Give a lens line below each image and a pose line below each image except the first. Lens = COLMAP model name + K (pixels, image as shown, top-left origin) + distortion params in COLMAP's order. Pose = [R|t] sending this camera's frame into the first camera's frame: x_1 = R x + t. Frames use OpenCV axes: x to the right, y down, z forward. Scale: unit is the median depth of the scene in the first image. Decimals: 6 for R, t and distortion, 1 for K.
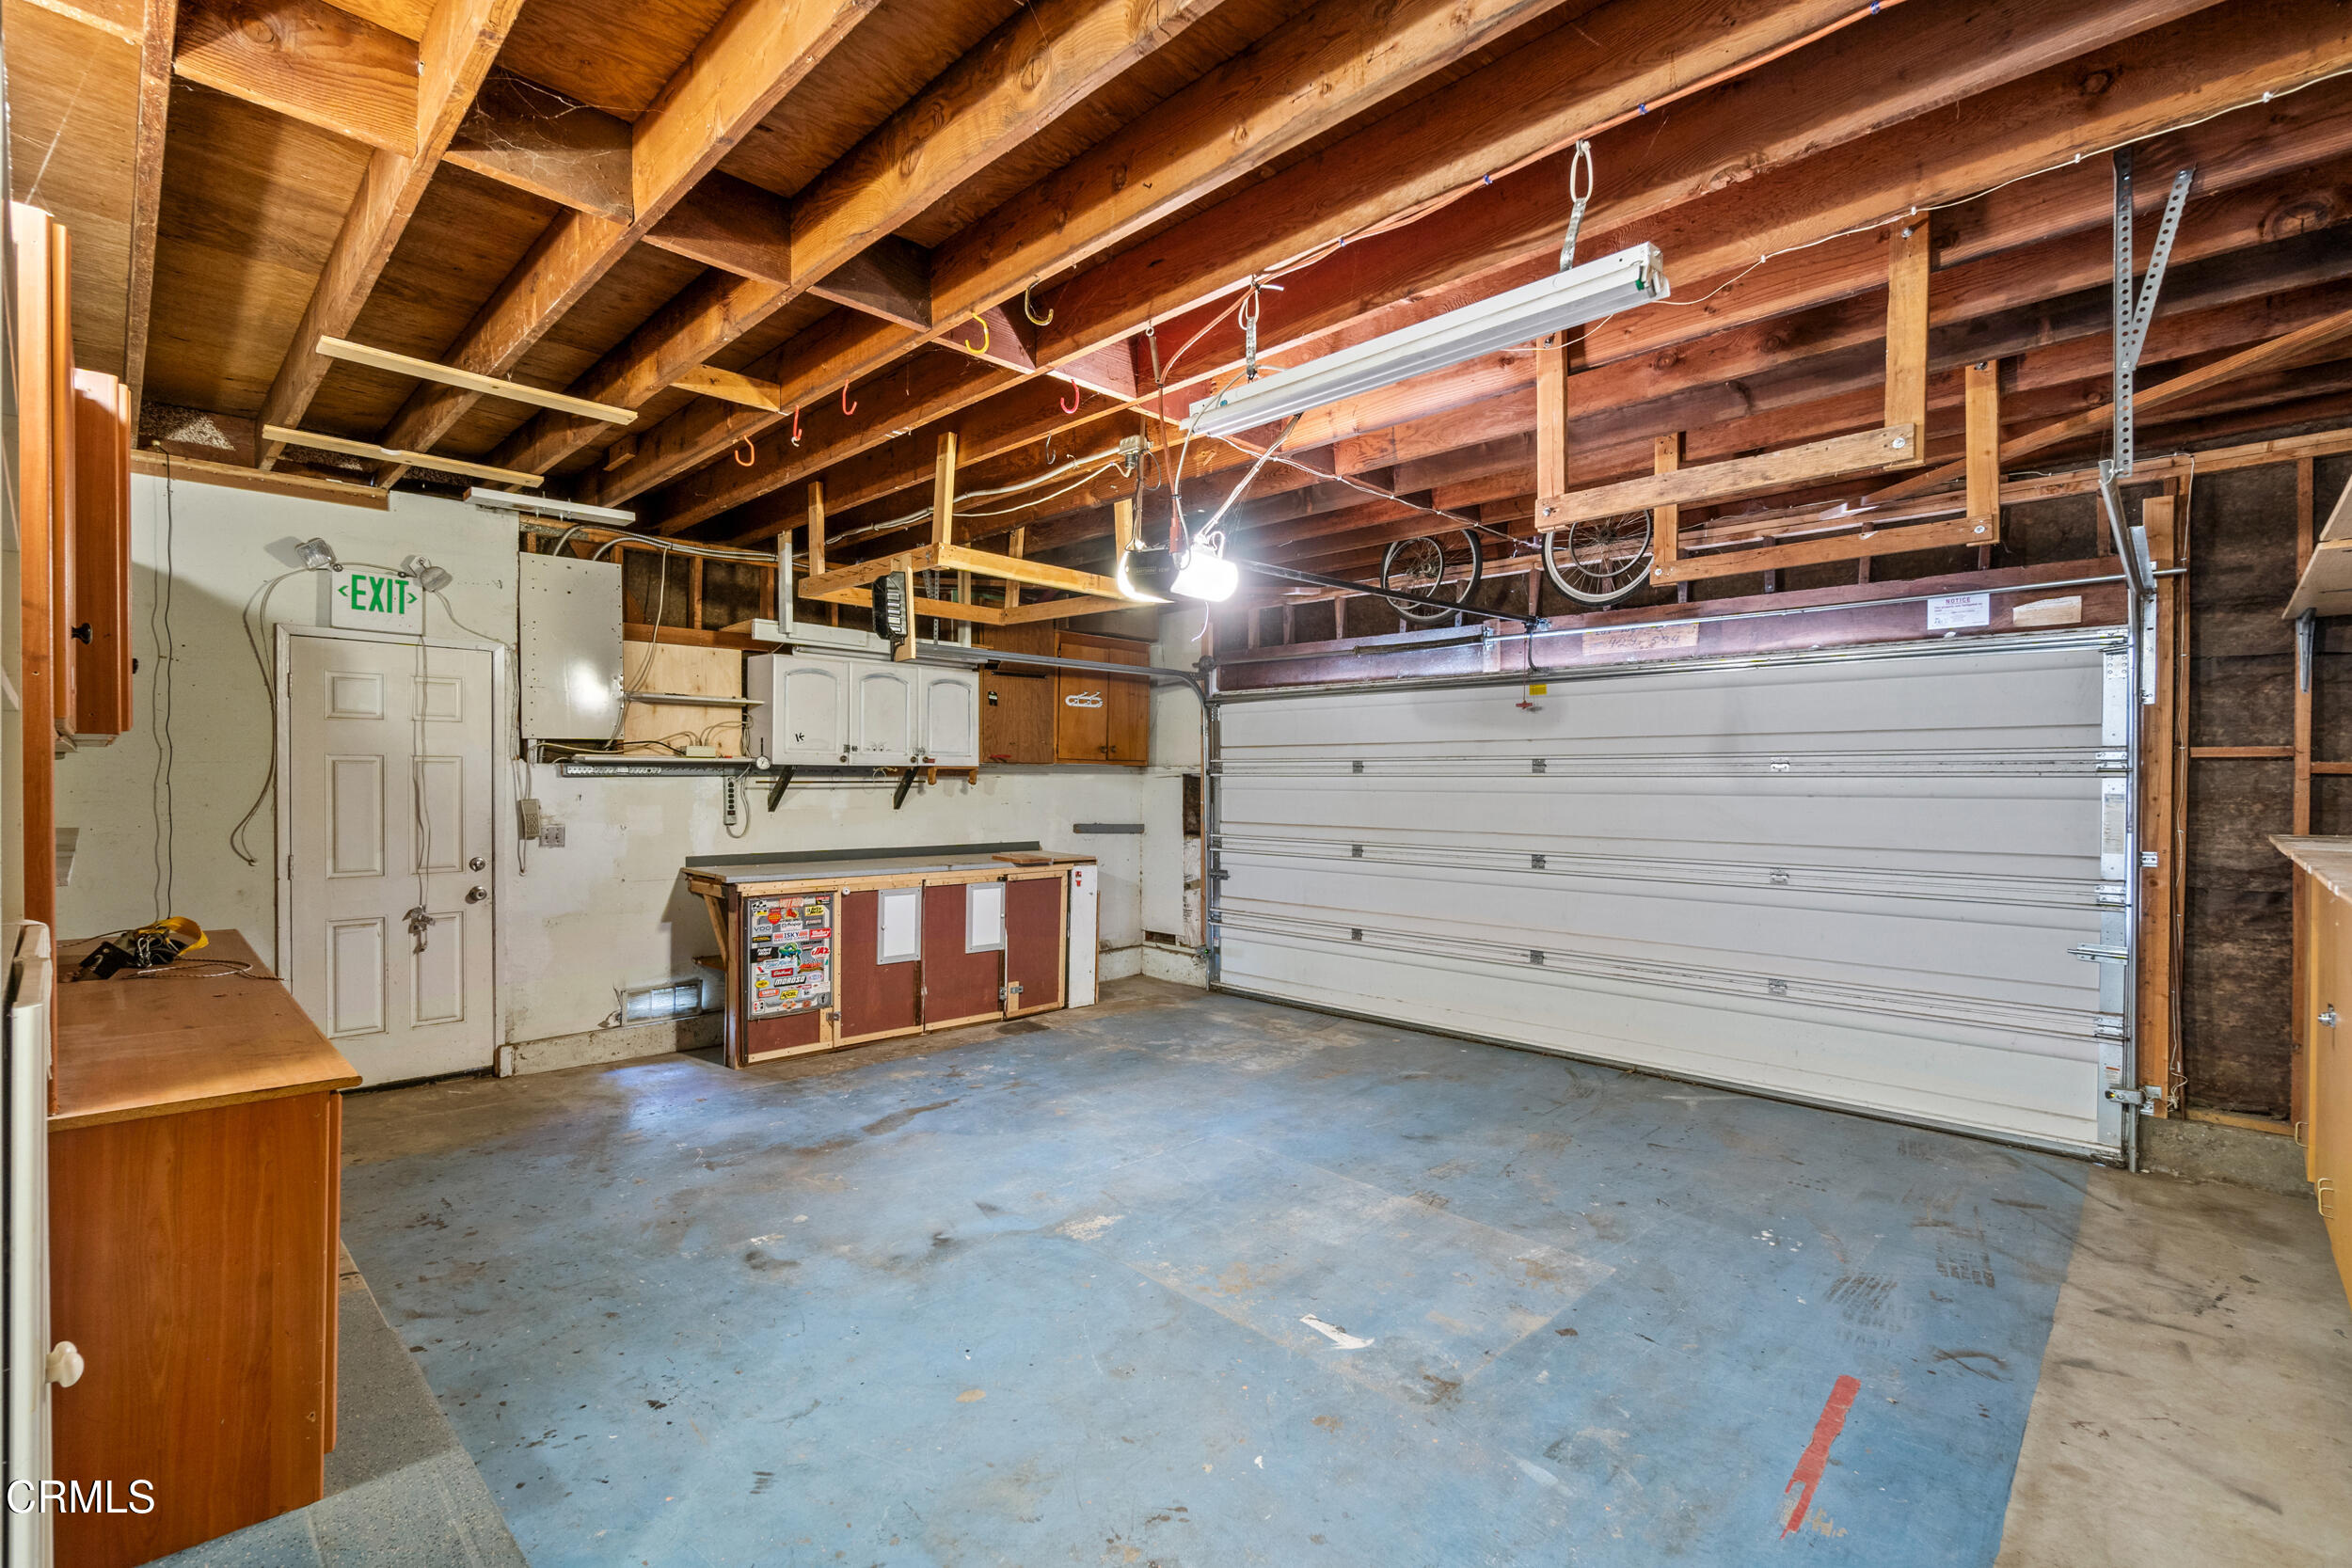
lens RADIAL K [[1031.0, 0, 1178.1], [0, 1031.0, 789.1], [0, 0, 1]] dist [-0.003333, -0.000025]
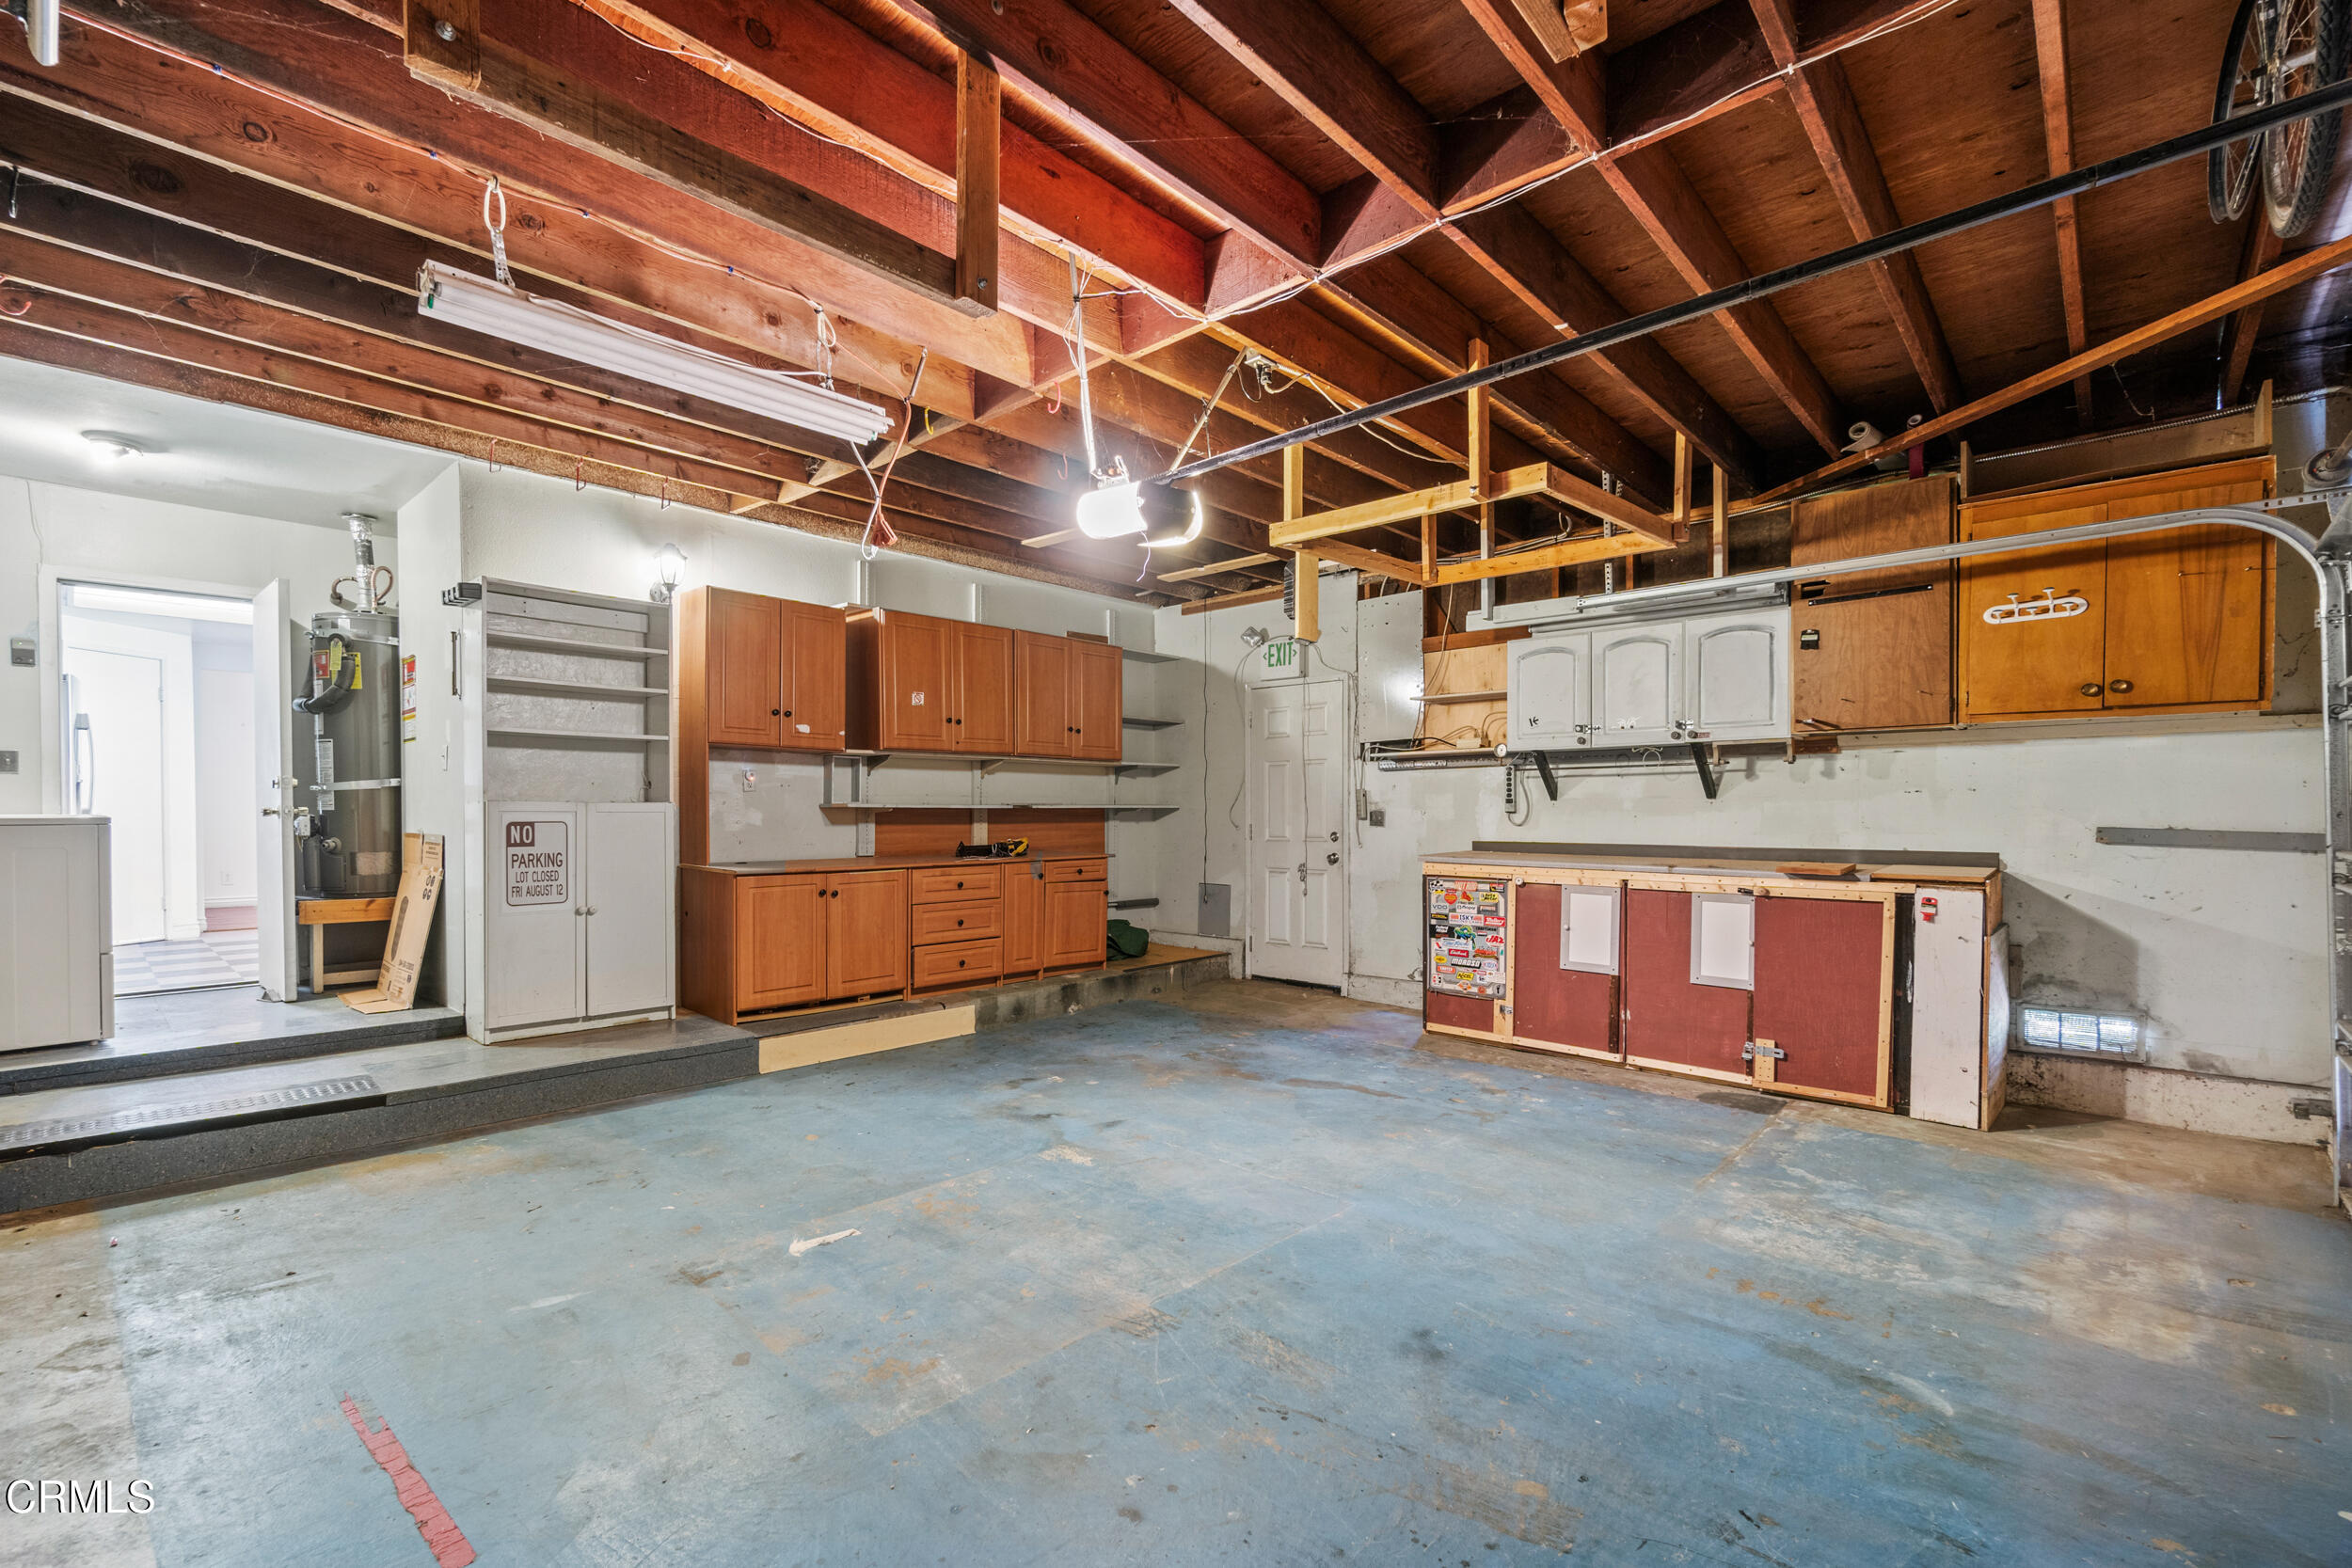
lens RADIAL K [[1031.0, 0, 1178.5], [0, 1031.0, 824.6], [0, 0, 1]] dist [-0.003333, -0.000025]
pose [[0.035088, 0.006519, -0.999363, 0.983603], [-0.006756, 0.999957, 0.006286, 0.071319], [0.999361, 0.006531, 0.035130, 1.066616]]
